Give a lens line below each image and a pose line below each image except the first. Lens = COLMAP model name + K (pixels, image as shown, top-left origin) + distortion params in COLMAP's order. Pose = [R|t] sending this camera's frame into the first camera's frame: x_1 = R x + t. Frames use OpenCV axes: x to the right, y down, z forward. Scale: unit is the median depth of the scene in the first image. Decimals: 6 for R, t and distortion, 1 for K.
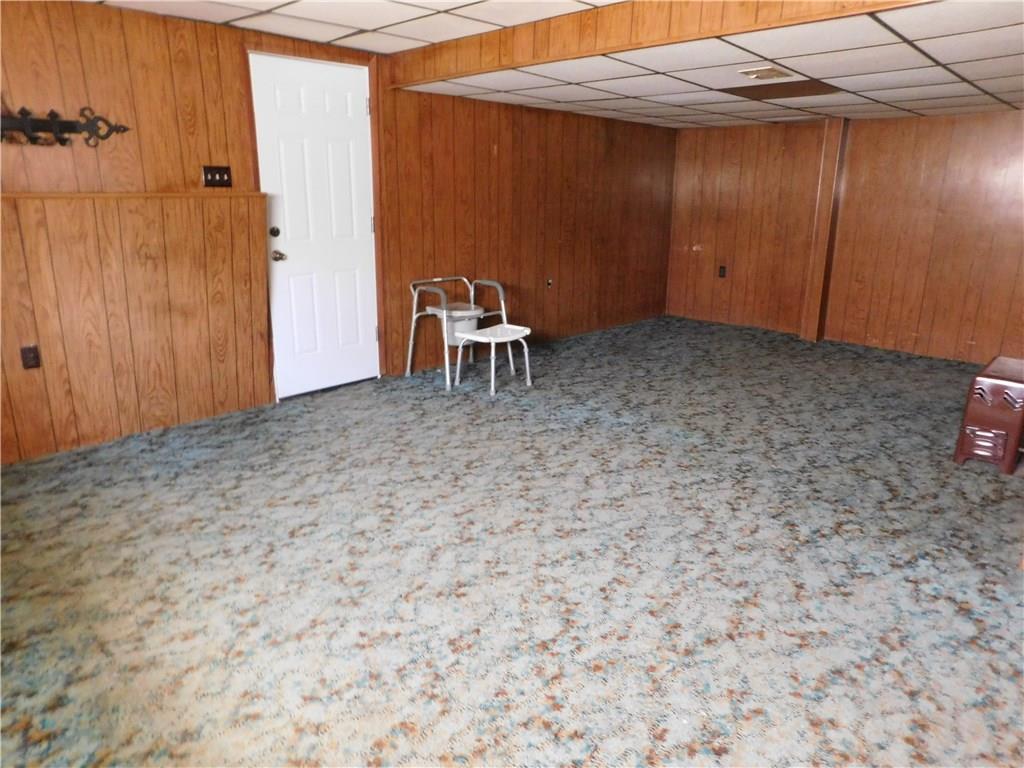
lens RADIAL K [[685.1, 0, 504.1], [0, 685.1, 381.3], [0, 0, 1]] dist [-0.086087, 0.071588]
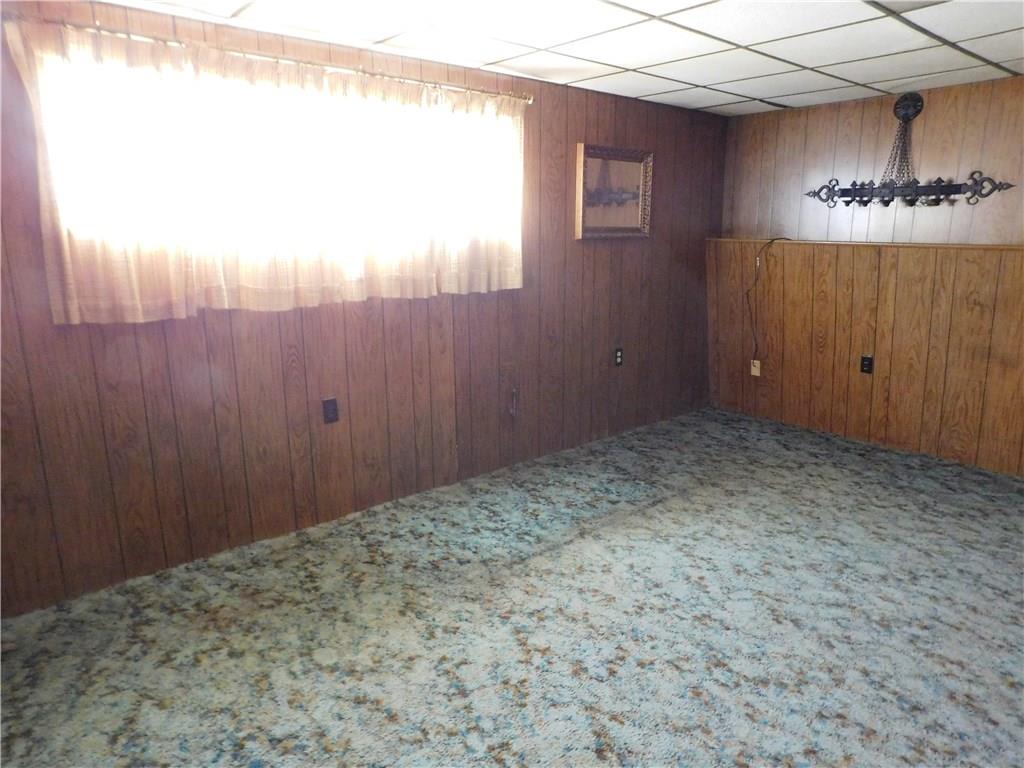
lens RADIAL K [[685.1, 0, 504.1], [0, 685.1, 381.3], [0, 0, 1]] dist [-0.086087, 0.071588]
pose [[-0.103505, 0.213143, -0.971523, 0.726082], [-0.272166, 0.933420, 0.233780, -0.130896], [0.956668, 0.288612, -0.038603, 0.406914]]
